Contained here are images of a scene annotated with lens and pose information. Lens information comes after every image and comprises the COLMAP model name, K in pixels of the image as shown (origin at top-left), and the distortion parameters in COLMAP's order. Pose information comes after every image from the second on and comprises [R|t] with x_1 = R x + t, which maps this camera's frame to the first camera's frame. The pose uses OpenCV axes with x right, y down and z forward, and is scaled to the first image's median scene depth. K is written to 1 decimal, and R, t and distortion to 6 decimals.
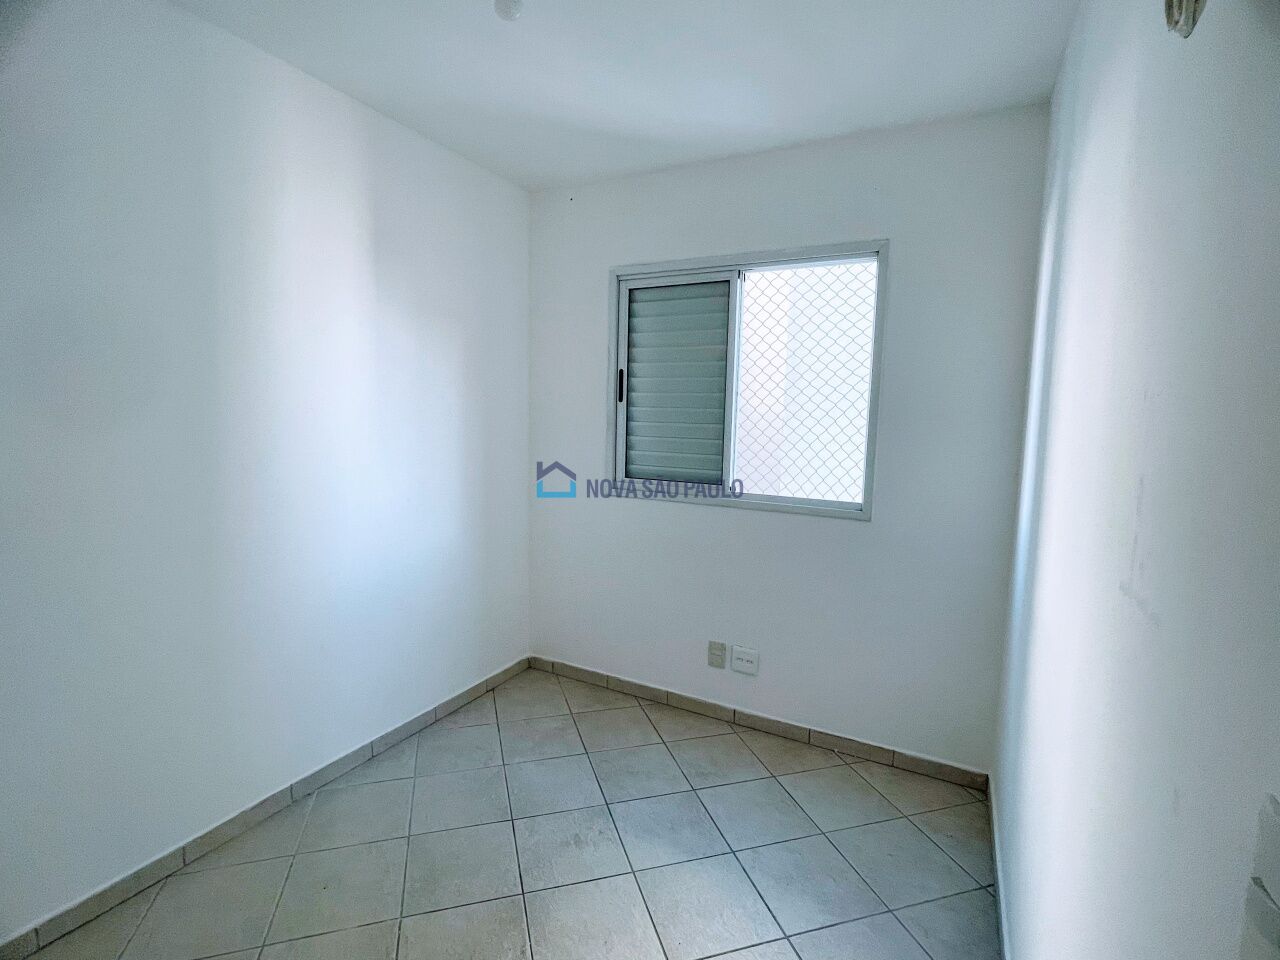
lens RADIAL K [[603.8, 0, 635.6], [0, 603.8, 485.8], [0, 0, 1]] dist [-0.000481, -0.001299]
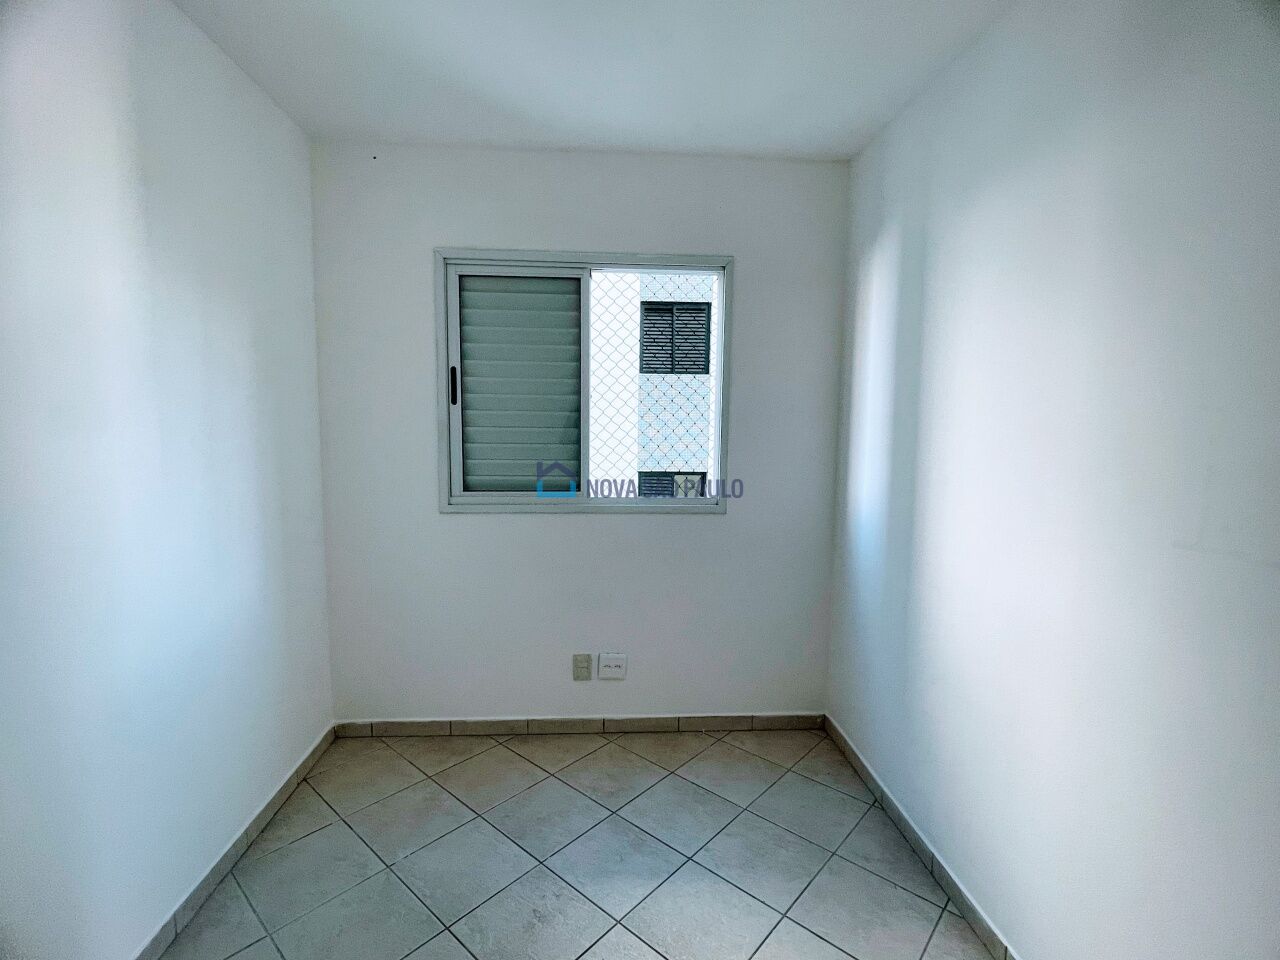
lens RADIAL K [[603.8, 0, 633.6], [0, 603.8, 484.7], [0, 0, 1]] dist [-0.000481, -0.001299]
pose [[0.852571, -0.071287, 0.517726, -0.273639], [0.071839, 0.997235, 0.019011, -0.022503], [-0.517650, 0.020984, 0.855335, 0.131528]]
